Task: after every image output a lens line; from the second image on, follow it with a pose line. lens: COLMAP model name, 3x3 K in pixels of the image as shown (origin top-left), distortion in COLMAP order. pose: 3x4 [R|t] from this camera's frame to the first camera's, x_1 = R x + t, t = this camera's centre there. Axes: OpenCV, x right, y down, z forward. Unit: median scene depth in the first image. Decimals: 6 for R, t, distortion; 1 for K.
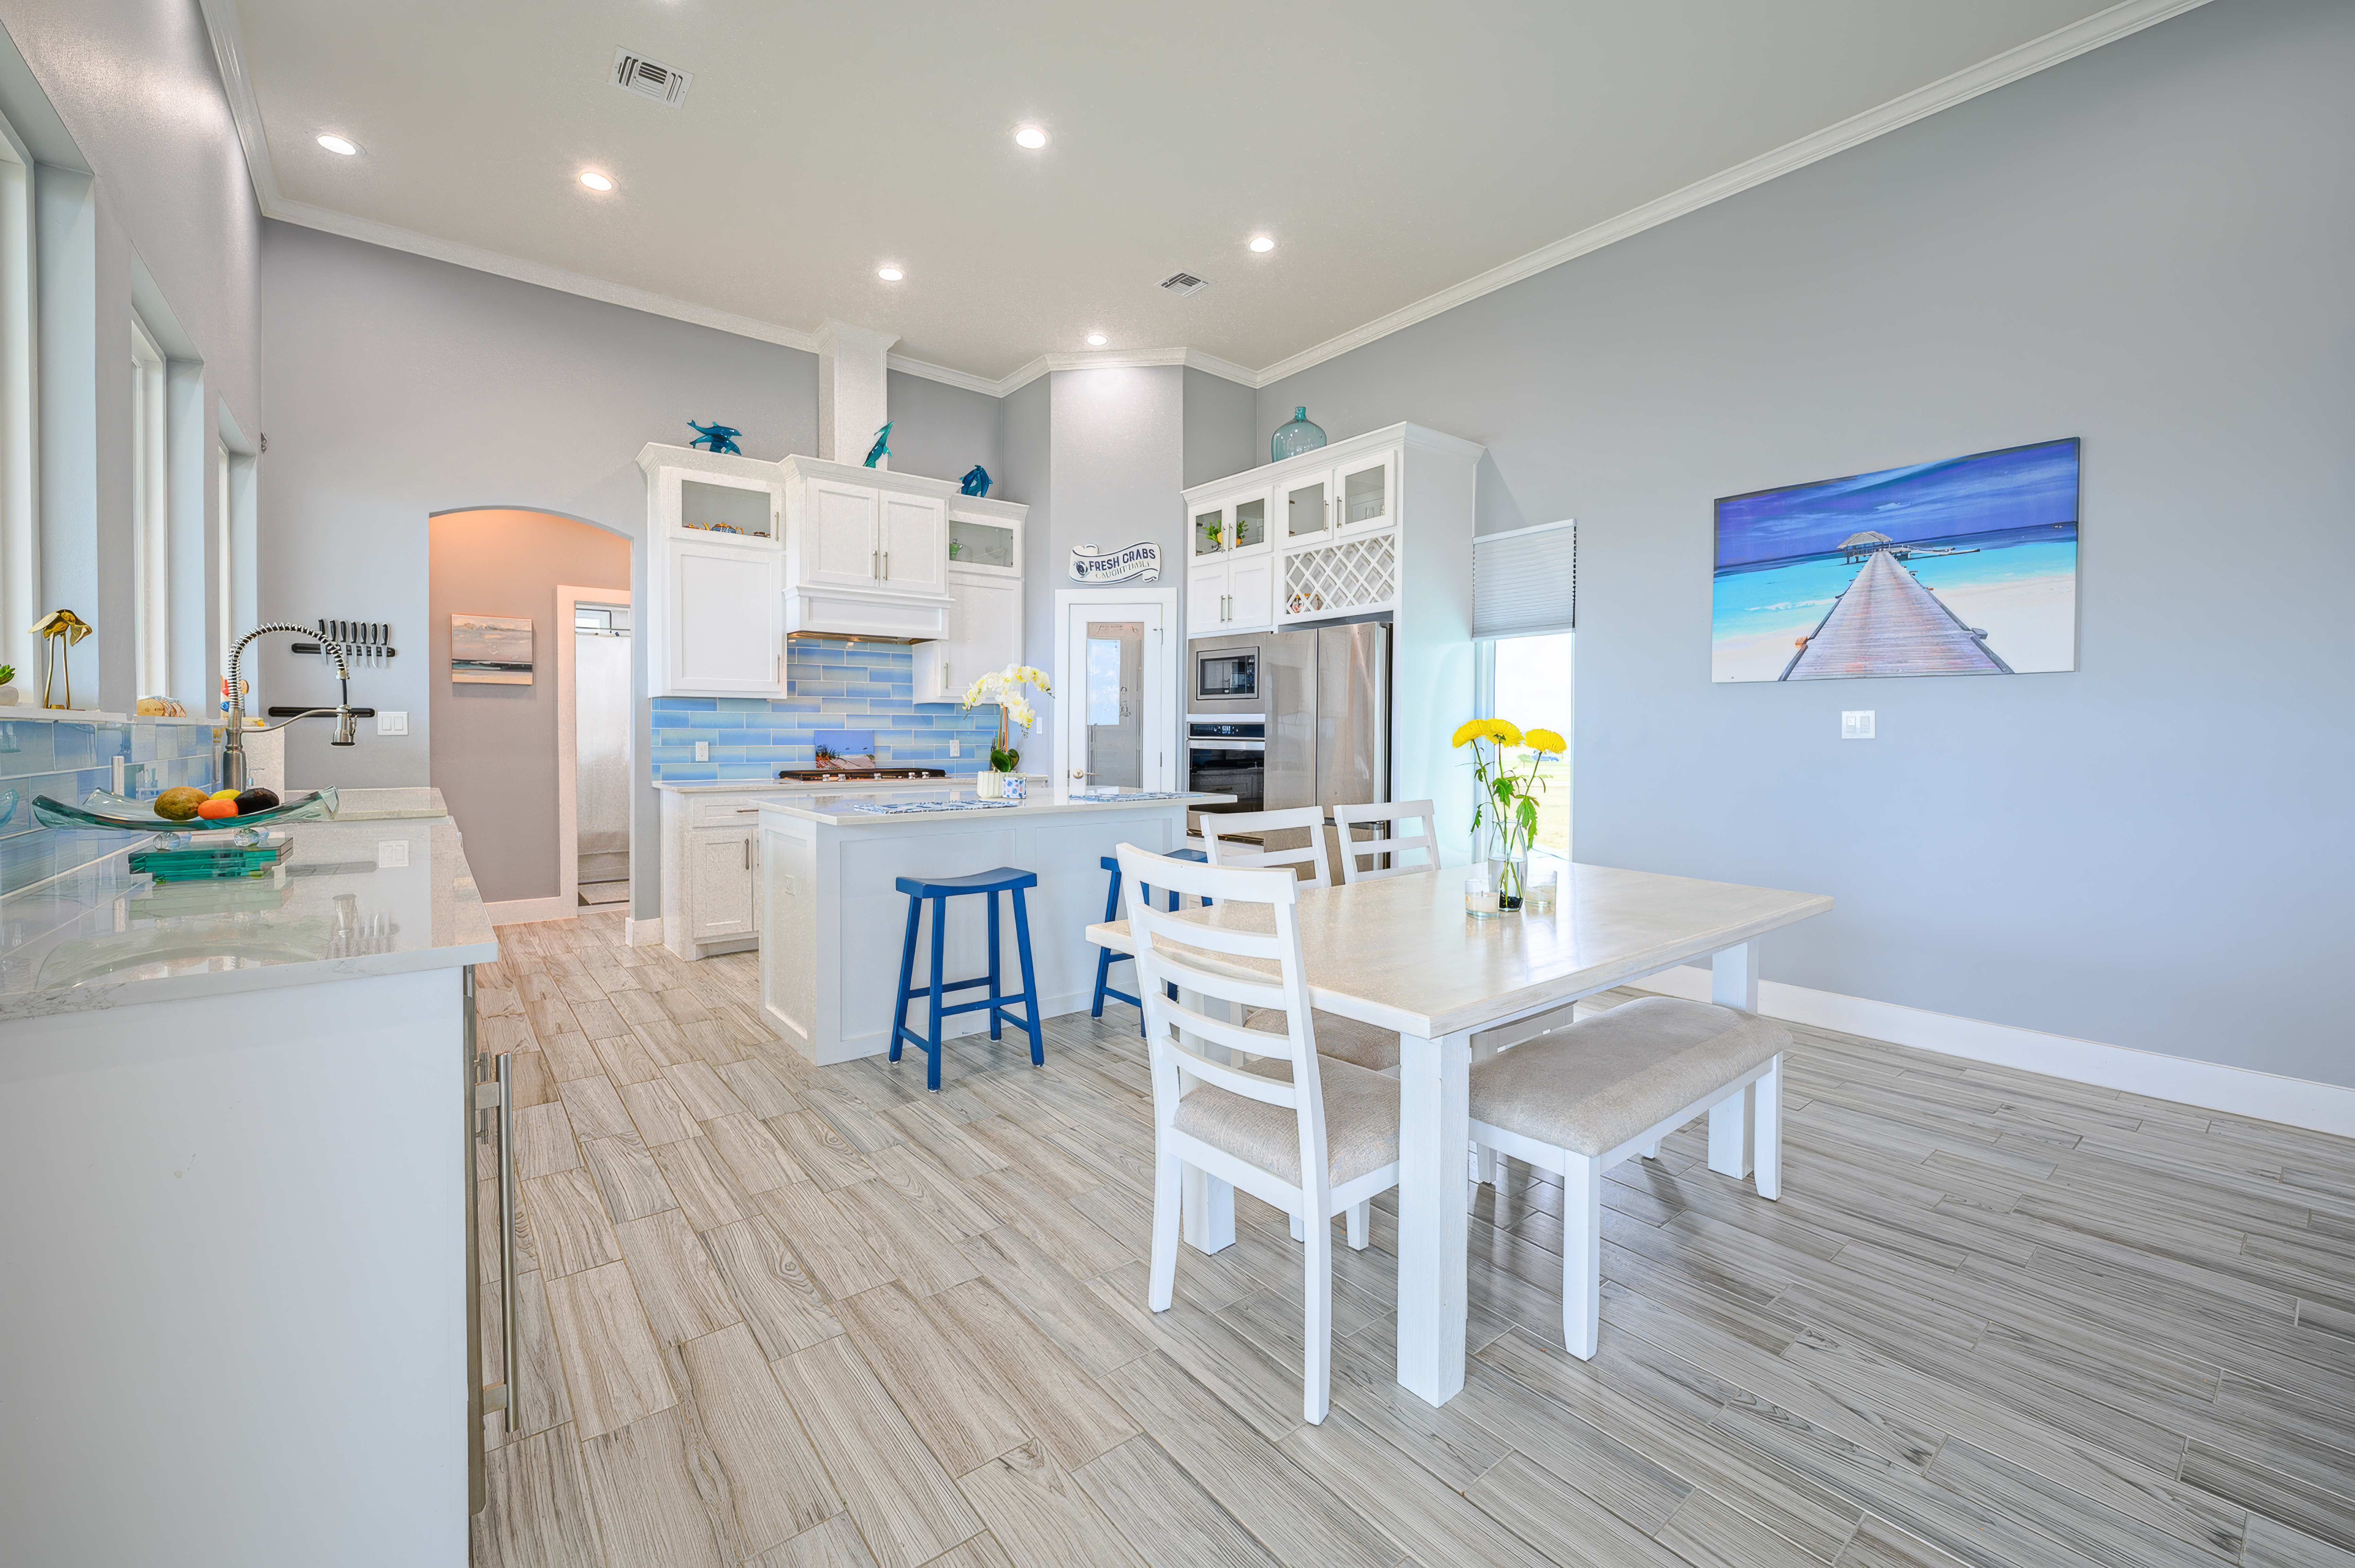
lens RADIAL K [[956.6, 0, 1187.5], [0, 956.6, 748.0], [0, 0, 1]] dist [-0.000844, 0.000246]
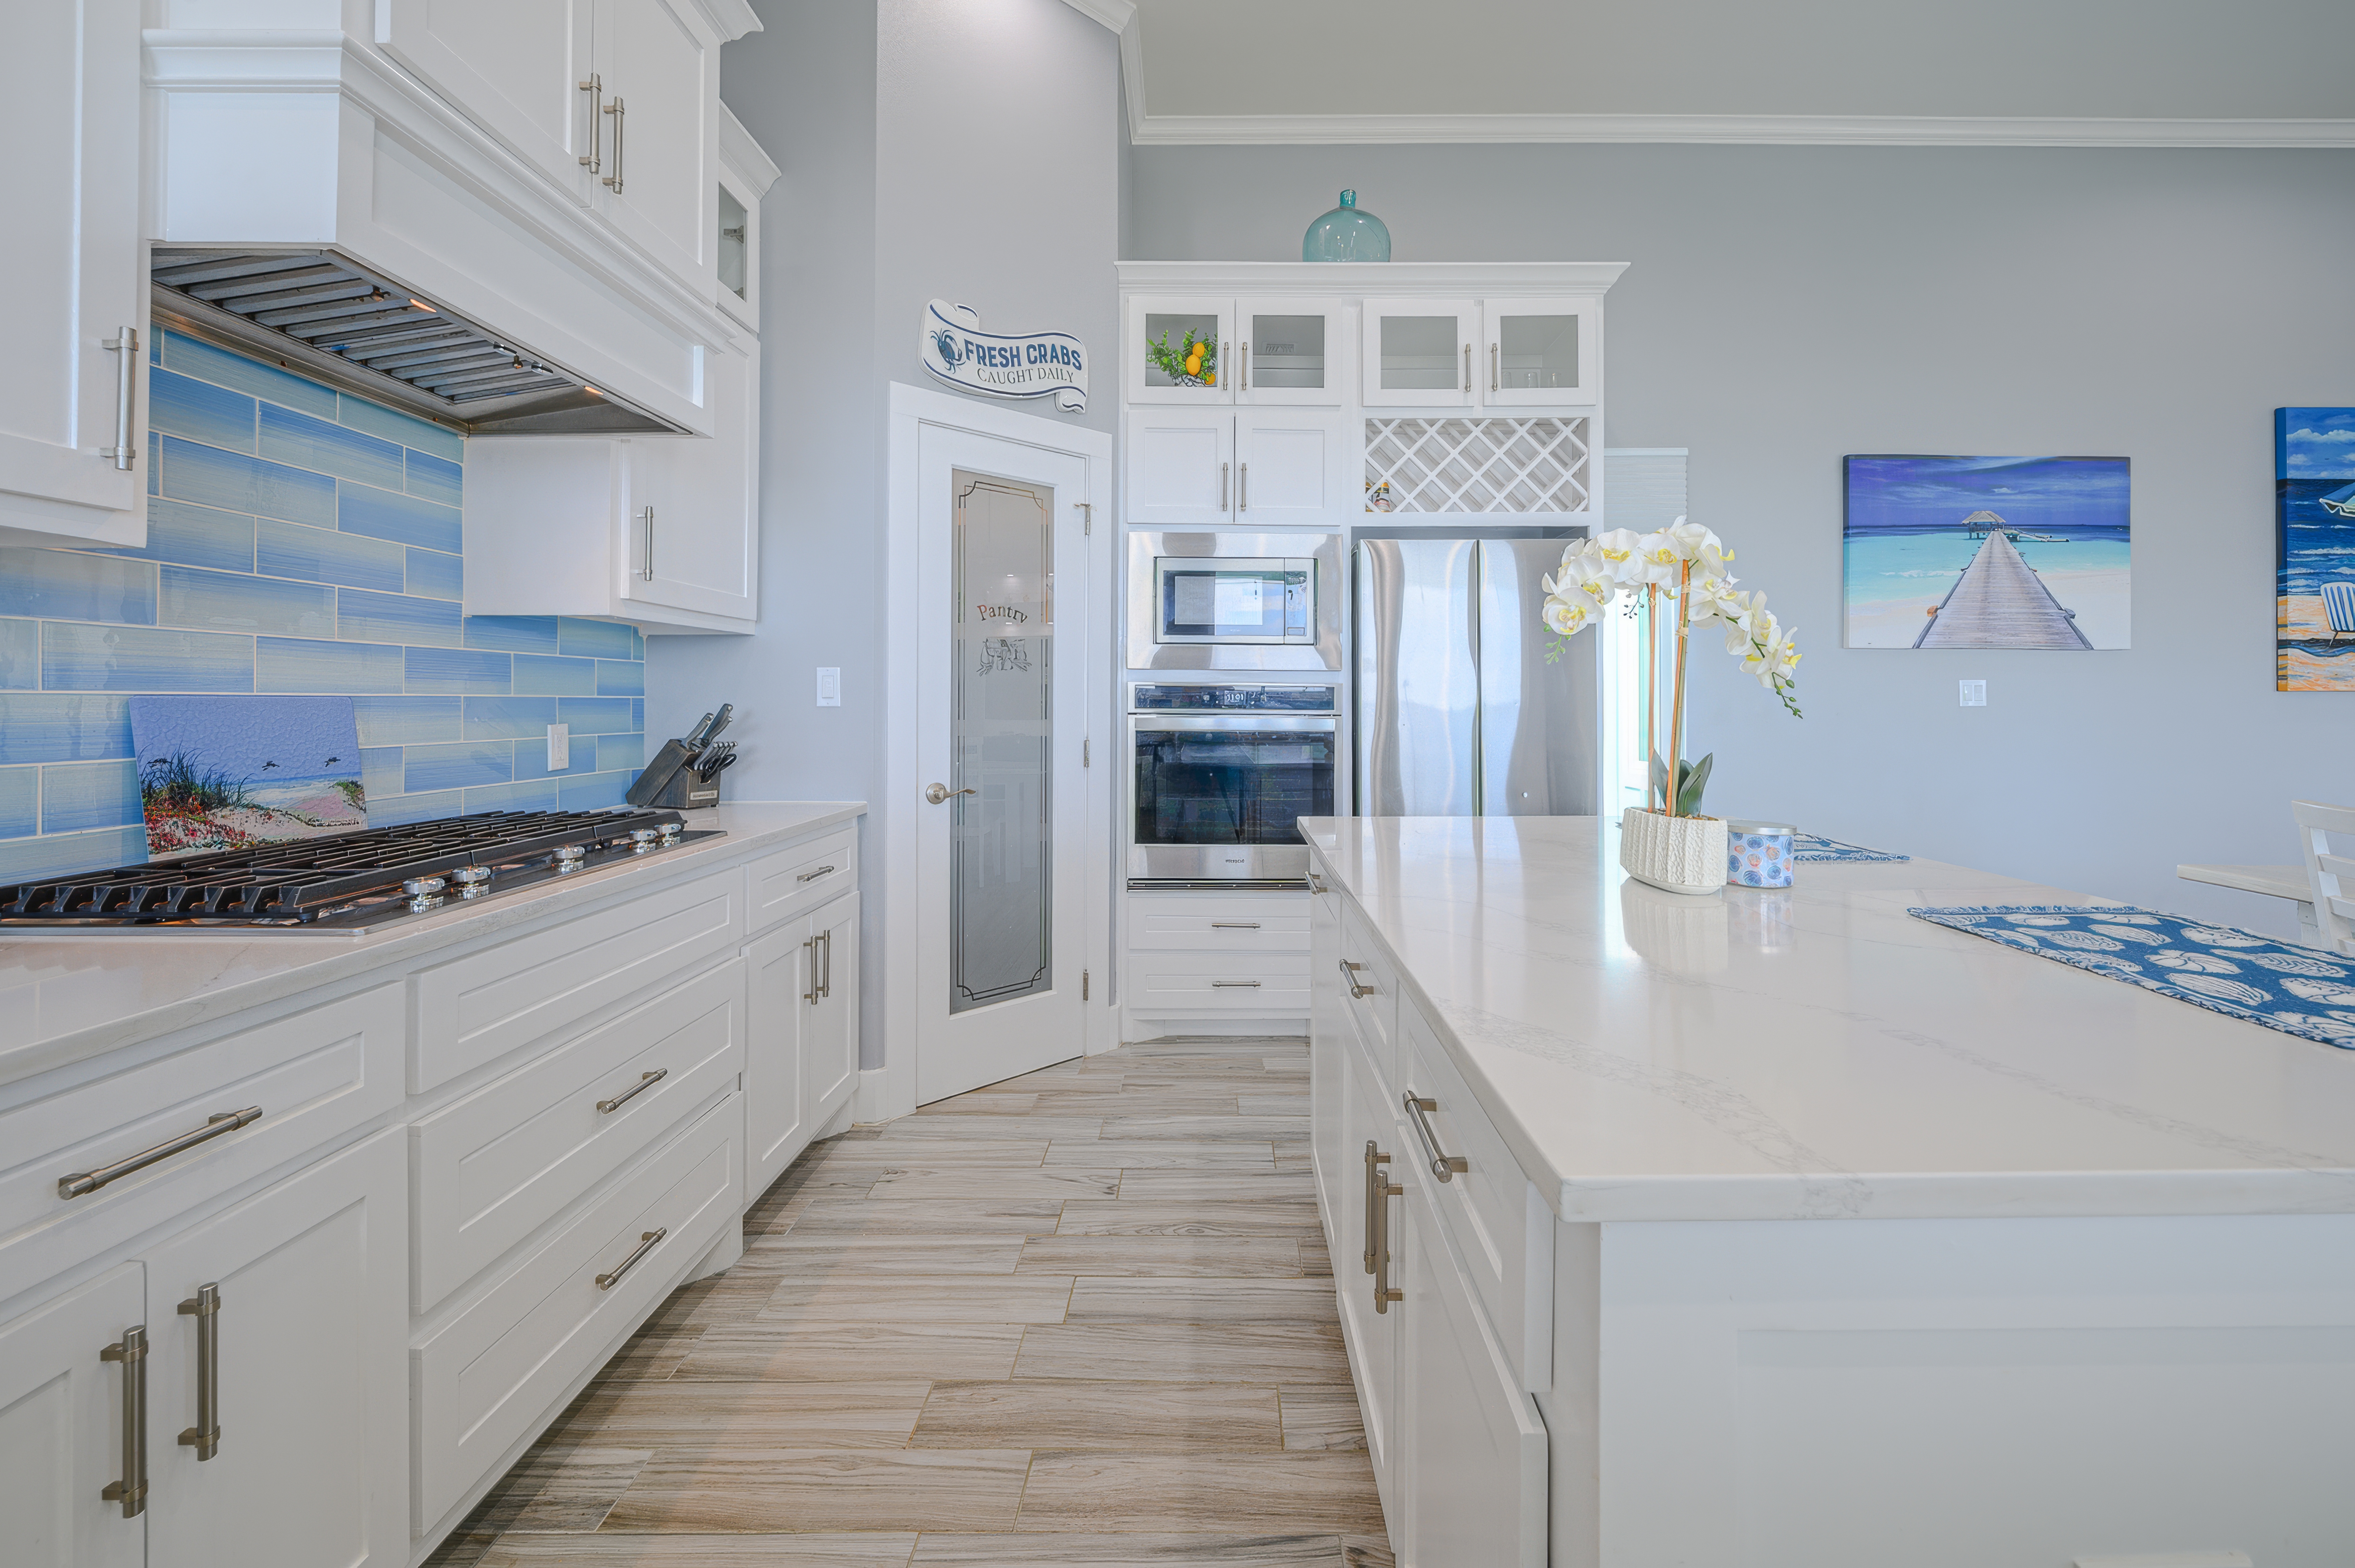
lens RADIAL K [[934.4, 0, 1229.4], [0, 934.4, 699.8], [0, 0, 1]] dist [-0.003471, 0.000203]
pose [[0.630088, -0.001878, 0.776522, -0.478937], [0.013234, 0.999878, -0.008320, -0.014800], [-0.776411, 0.015518, 0.630035, 0.773267]]
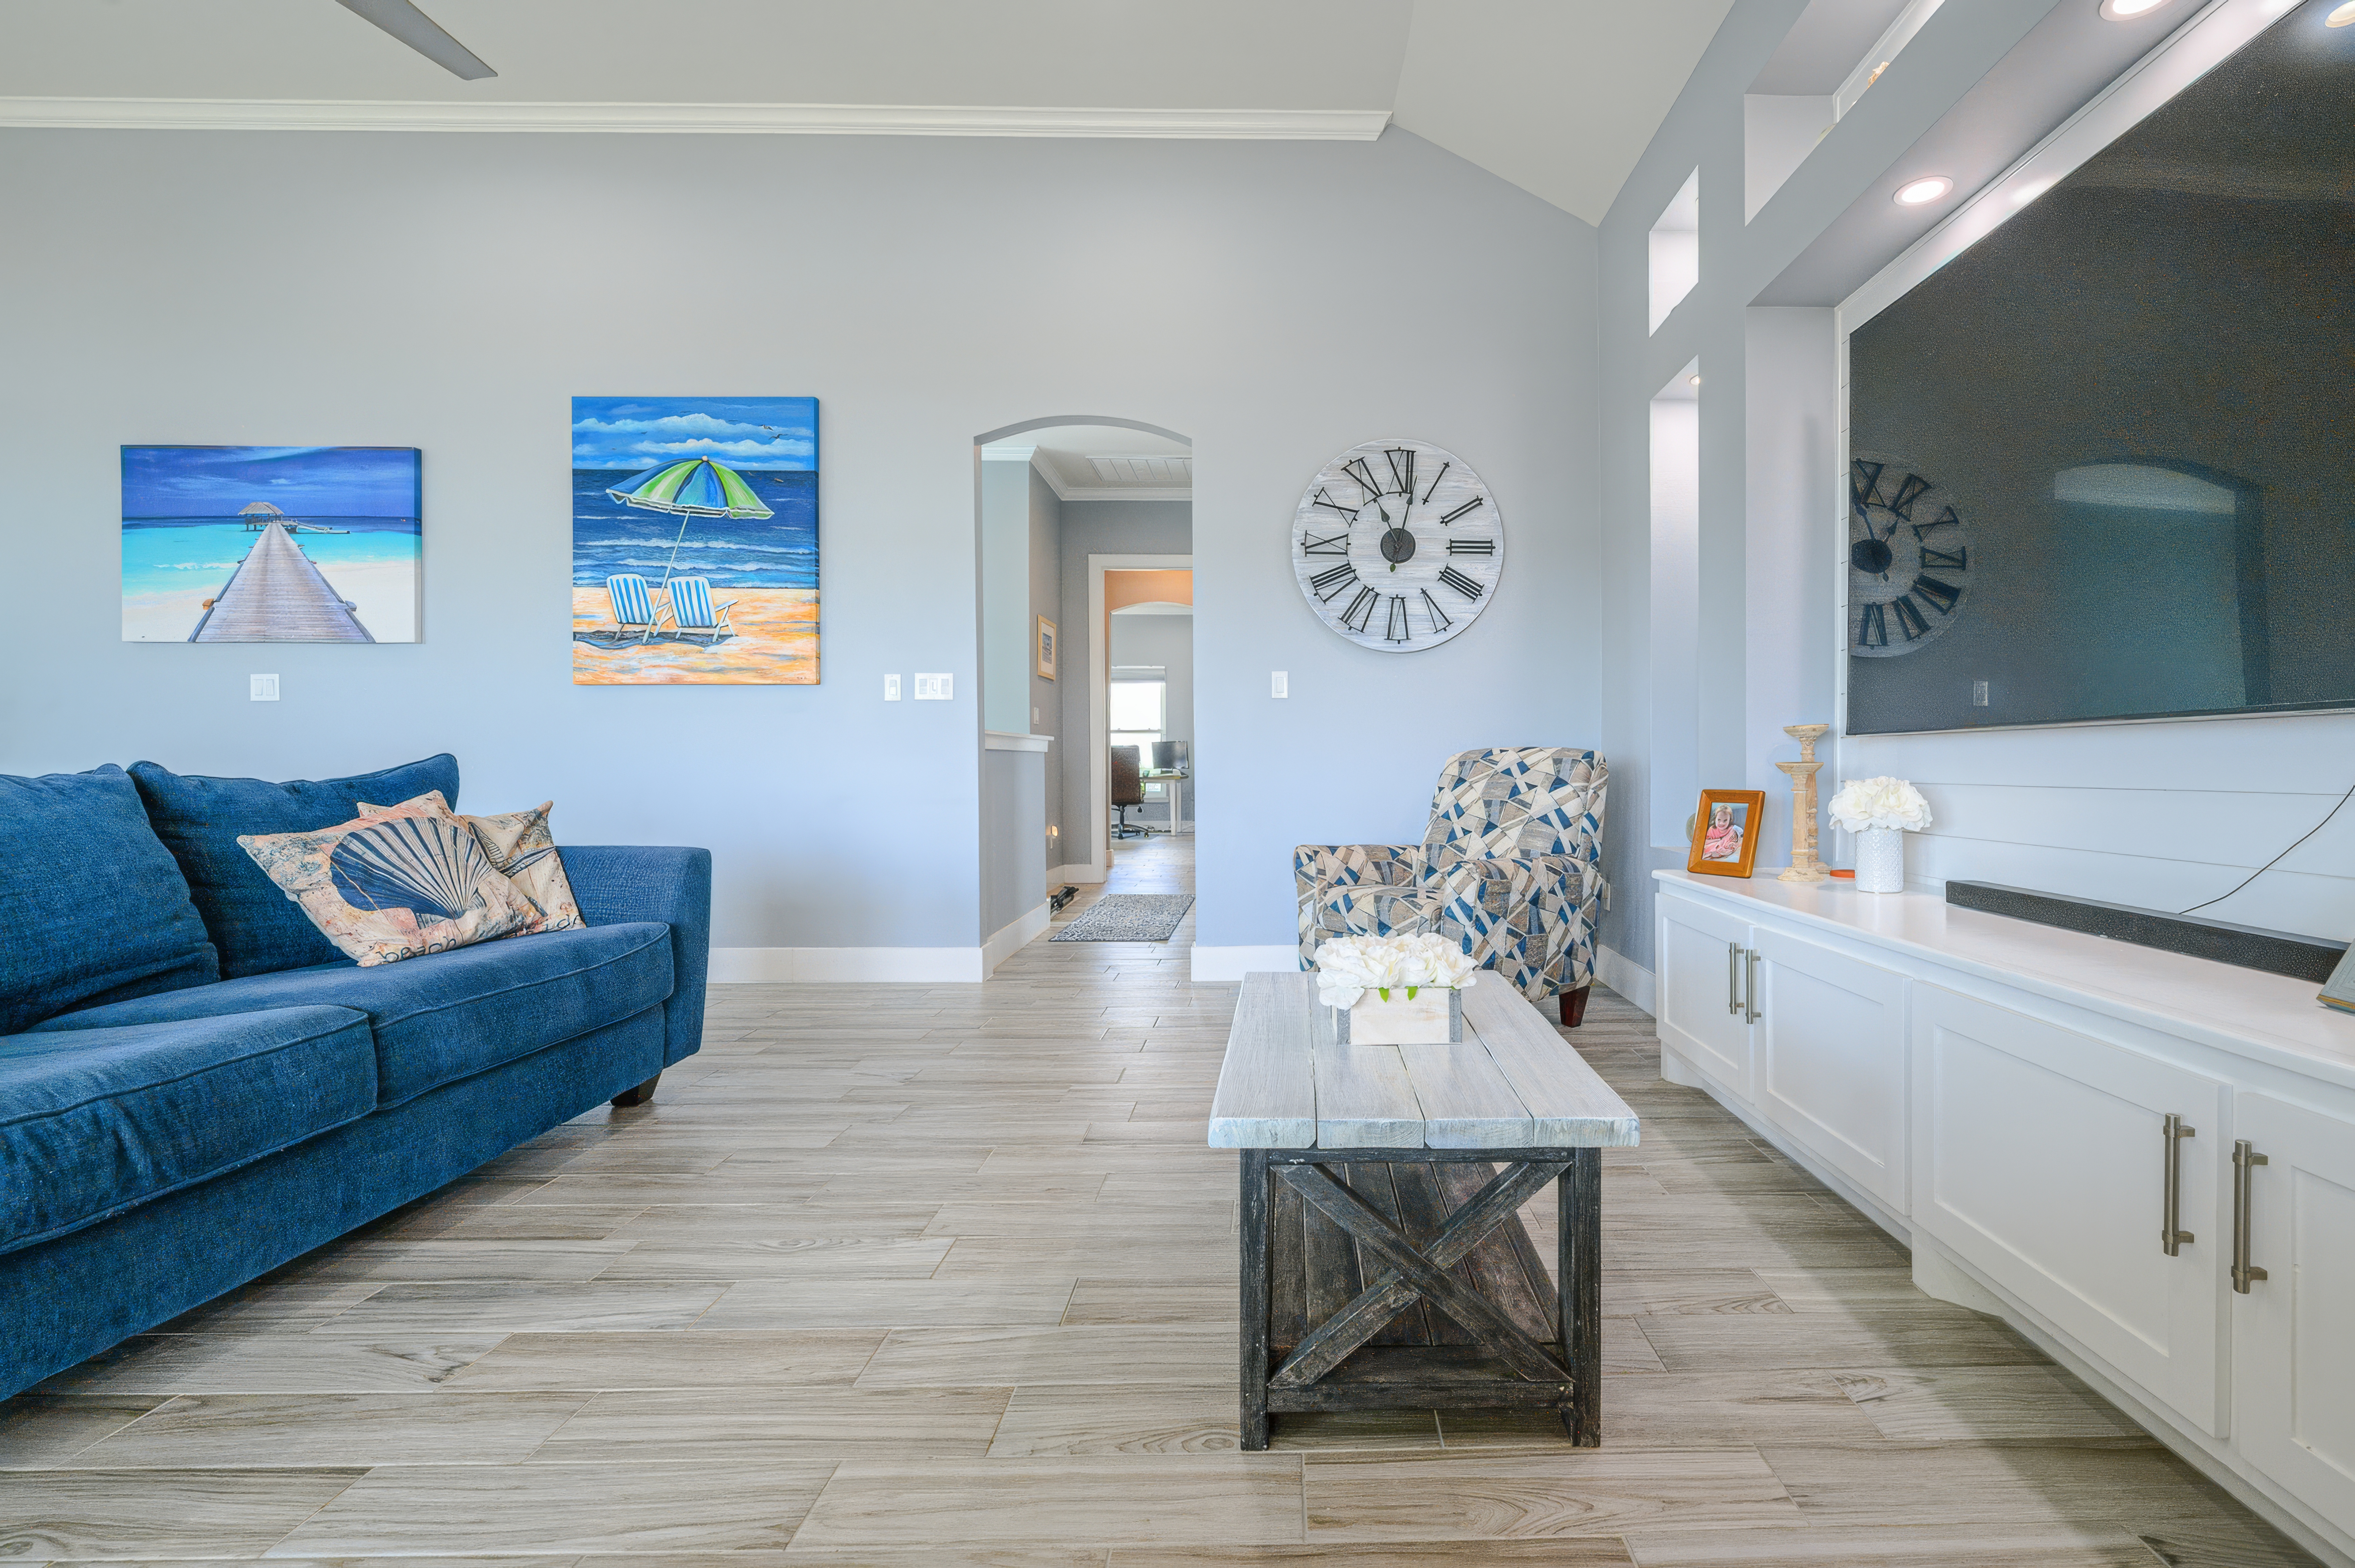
lens RADIAL K [[934.4, 0, 1229.4], [0, 934.4, 699.8], [0, 0, 1]] dist [-0.003471, 0.000203]
pose [[0.613695, -0.007753, 0.789505, 0.427005], [0.016827, 0.999853, -0.003261, 0.008293], [-0.789364, 0.015286, 0.613735, -0.350371]]
